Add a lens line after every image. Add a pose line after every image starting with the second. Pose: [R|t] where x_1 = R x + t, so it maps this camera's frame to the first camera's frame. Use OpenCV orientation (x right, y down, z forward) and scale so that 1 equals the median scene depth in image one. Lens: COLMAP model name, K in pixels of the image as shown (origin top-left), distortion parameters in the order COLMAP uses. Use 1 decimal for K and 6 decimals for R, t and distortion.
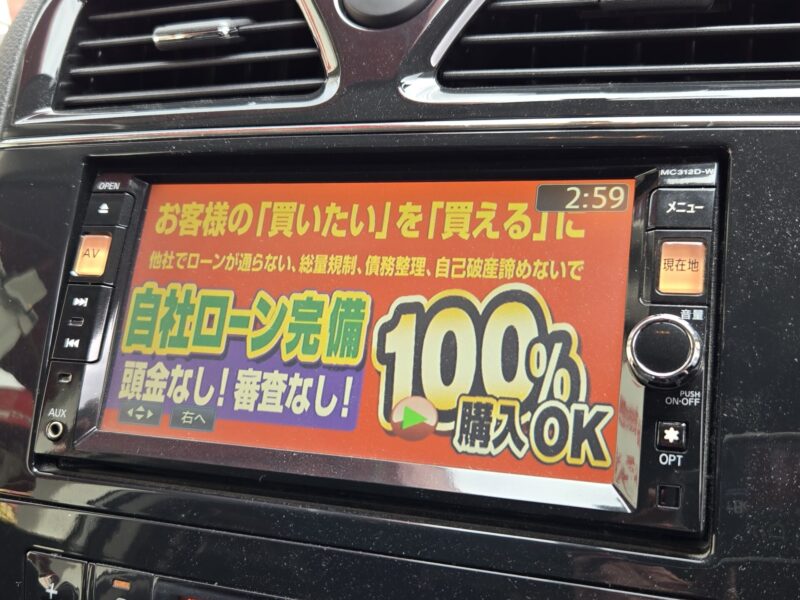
lens RADIAL K [[879.9, 0, 400.0], [0, 879.9, 300.0], [0, 0, 1]] dist [0.034056, -0.008922]
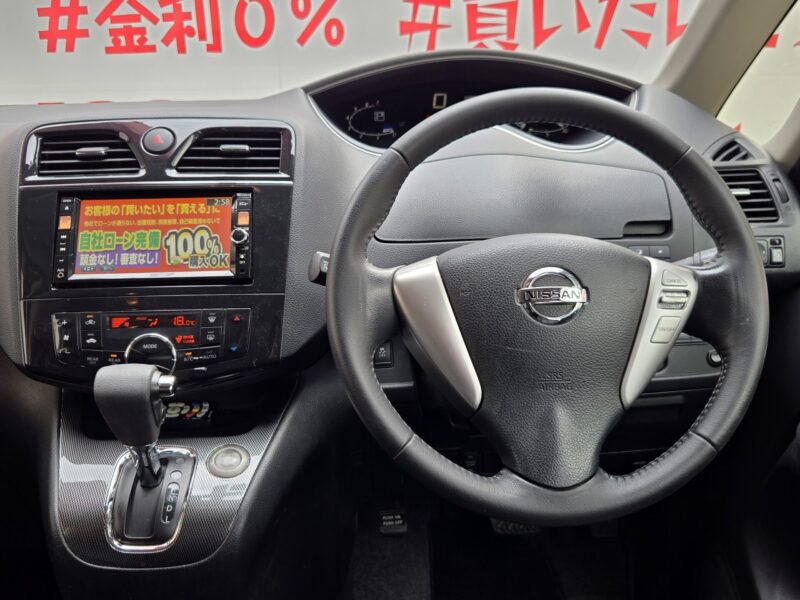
lens RADIAL K [[782.7, 0, 400.0], [0, 782.7, 300.0], [0, 0, 1]] dist [0.020138, 0.010434]
pose [[0.924283, -0.059725, 0.377008, -0.352780], [0.063580, 0.997974, 0.002223, 0.331182], [-0.376377, 0.021915, 0.926208, -2.300540]]
